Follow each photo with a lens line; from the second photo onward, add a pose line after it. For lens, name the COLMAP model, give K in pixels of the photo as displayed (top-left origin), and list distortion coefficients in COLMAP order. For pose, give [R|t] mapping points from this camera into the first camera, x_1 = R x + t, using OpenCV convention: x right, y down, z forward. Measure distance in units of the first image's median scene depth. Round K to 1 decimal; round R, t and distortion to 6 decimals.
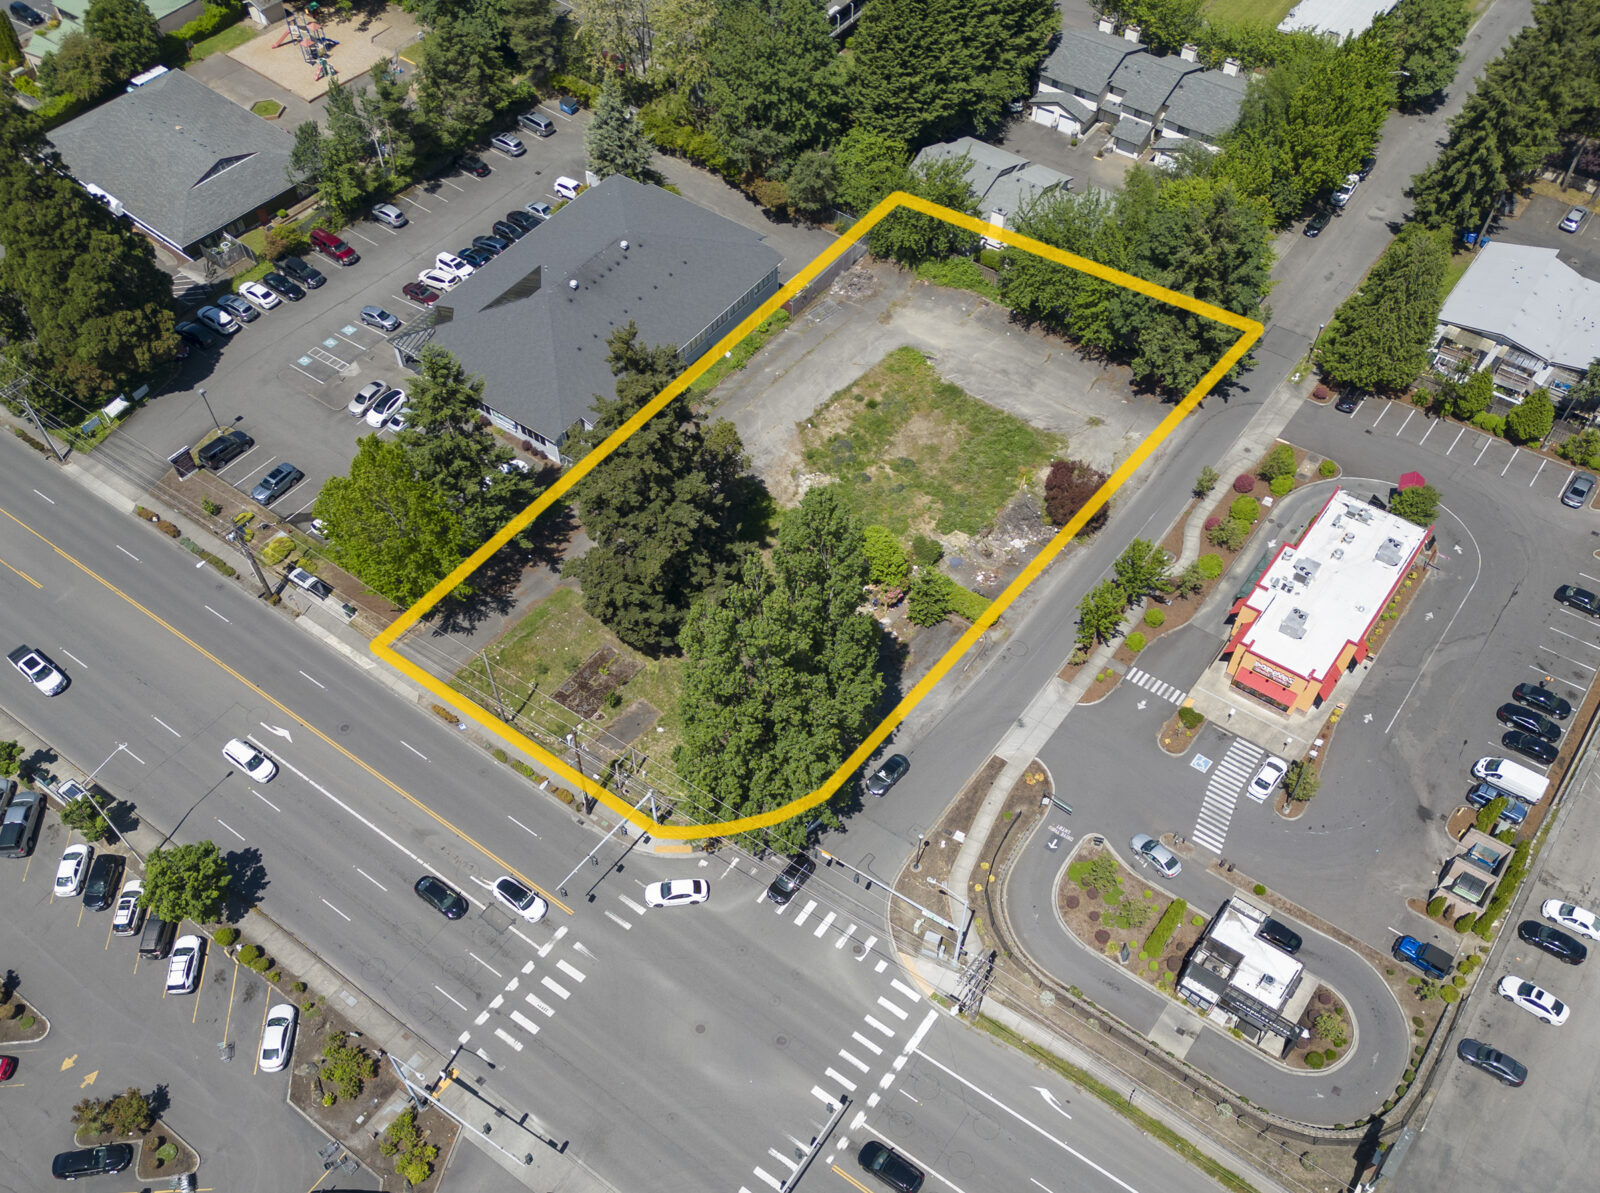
lens RADIAL K [[1552.7, 0, 801.9], [0, 1552.7, 597.1], [0, 0, 1]] dist [0.039866, 0.000000]
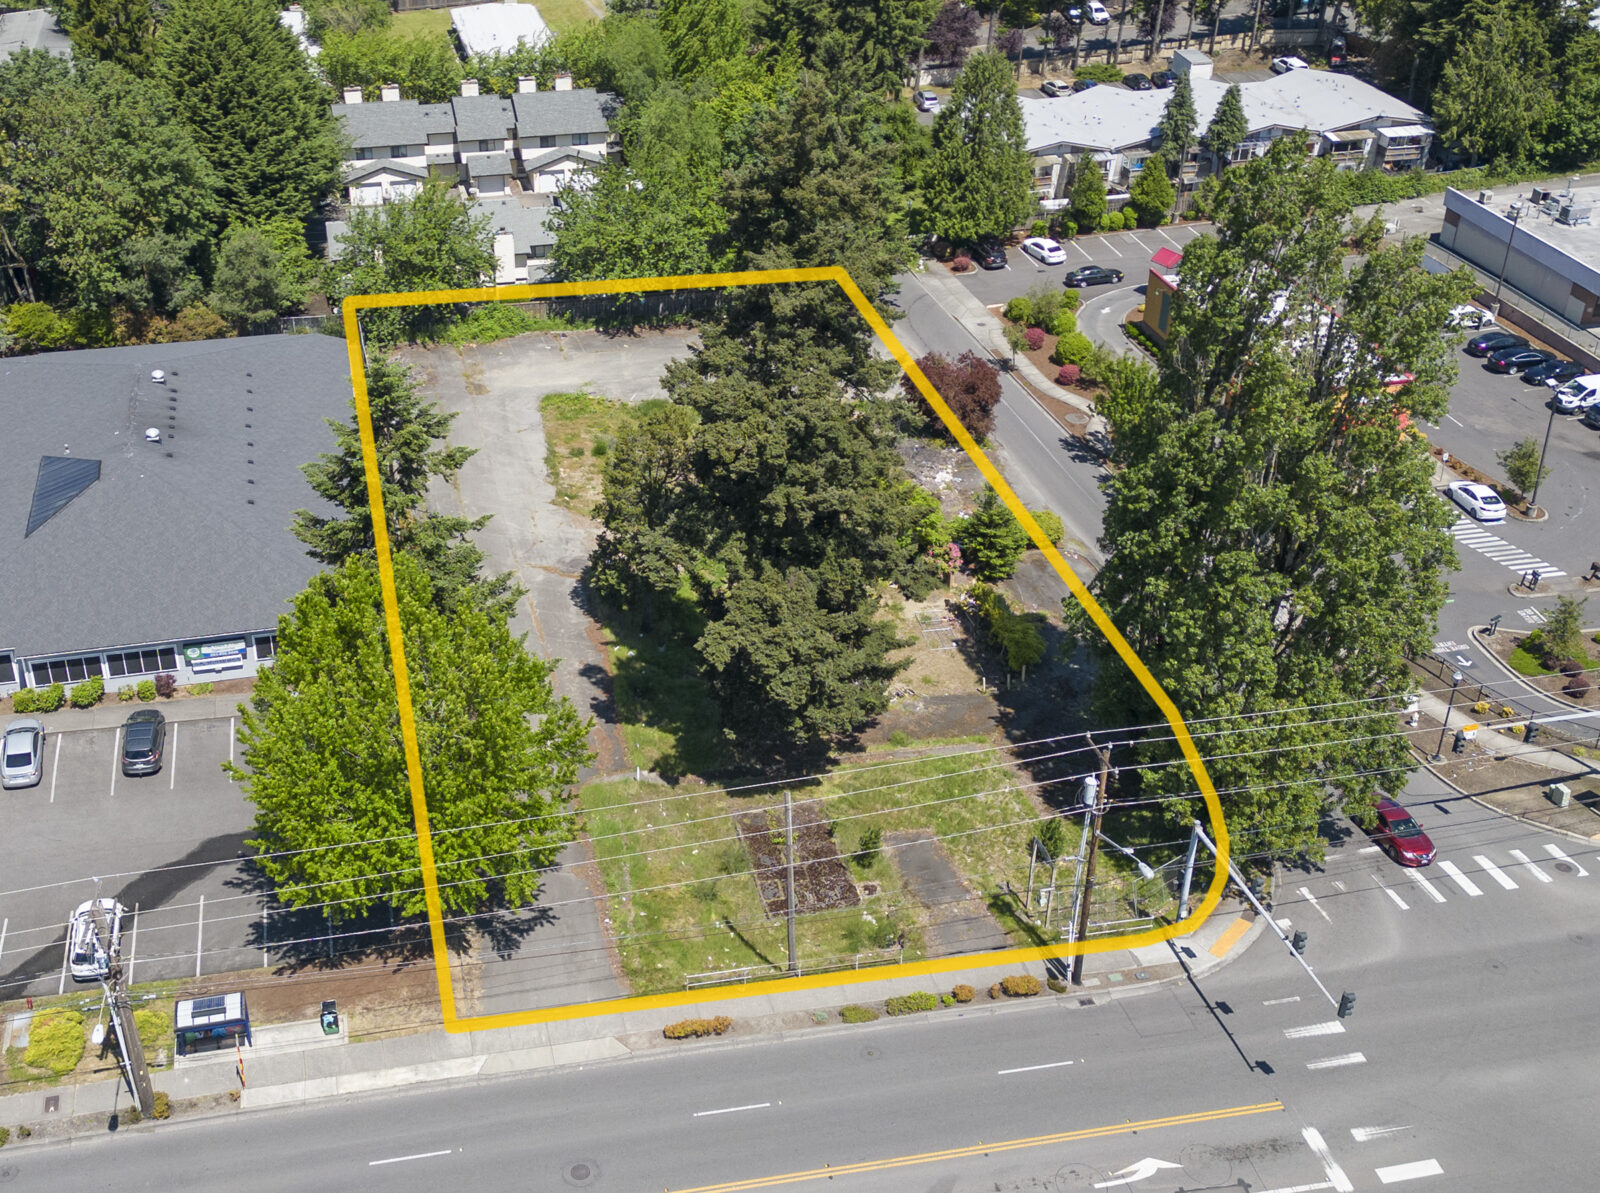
lens RADIAL K [[1552.7, 0, 797.6], [0, 1552.7, 593.7], [0, 0, 1]] dist [0.039866, 0.000000]
pose [[0.686978, -0.425981, 0.588729, -0.353348], [0.528167, 0.849138, -0.001906, -0.021364], [-0.499101, 0.312257, 0.808328, 0.423064]]
